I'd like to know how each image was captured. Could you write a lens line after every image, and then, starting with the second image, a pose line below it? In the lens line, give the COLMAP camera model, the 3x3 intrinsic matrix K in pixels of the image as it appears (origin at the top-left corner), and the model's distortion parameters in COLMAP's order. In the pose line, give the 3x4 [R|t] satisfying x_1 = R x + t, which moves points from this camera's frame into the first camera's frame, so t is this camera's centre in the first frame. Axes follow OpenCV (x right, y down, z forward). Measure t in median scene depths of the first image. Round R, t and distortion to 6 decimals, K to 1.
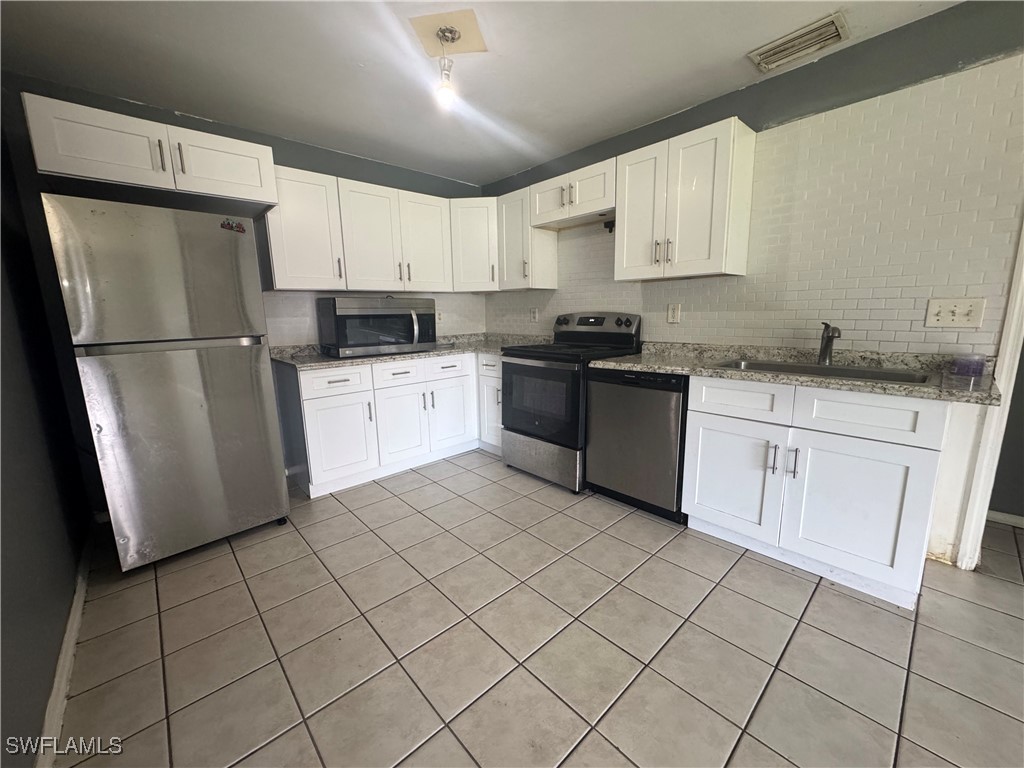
lens RADIAL K [[406.4, 0, 512.0], [0, 406.4, 384.0], [0, 0, 1]] dist [-0.001816, -0.000167]
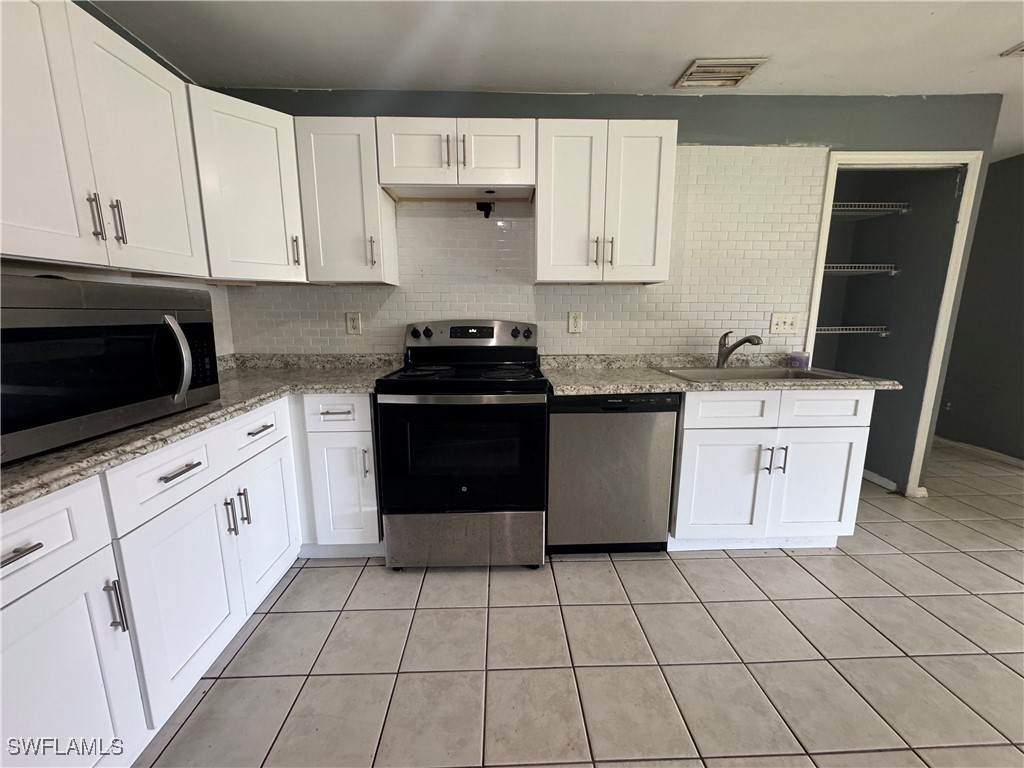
lens RADIAL K [[406.4, 0, 512.0], [0, 406.4, 384.0], [0, 0, 1]] dist [-0.001816, -0.000167]
pose [[0.650793, -0.116031, 0.750336, -0.391827], [0.123483, 0.991271, 0.046188, -0.100615], [-0.749146, 0.062594, 0.659441, 0.539391]]
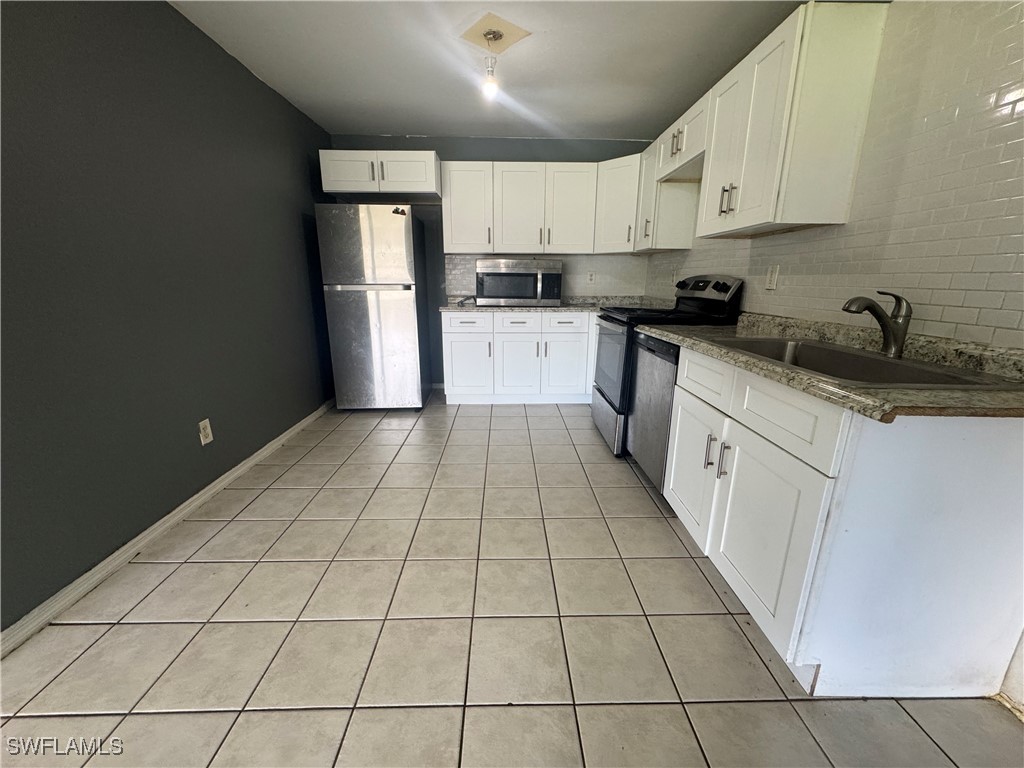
lens RADIAL K [[406.4, 0, 512.0], [0, 406.4, 384.0], [0, 0, 1]] dist [-0.001816, -0.000167]
pose [[0.749603, 0.189692, -0.634123, 0.577755], [-0.137093, 0.981774, 0.131629, -0.004397], [0.647534, -0.011735, 0.761946, 0.068603]]
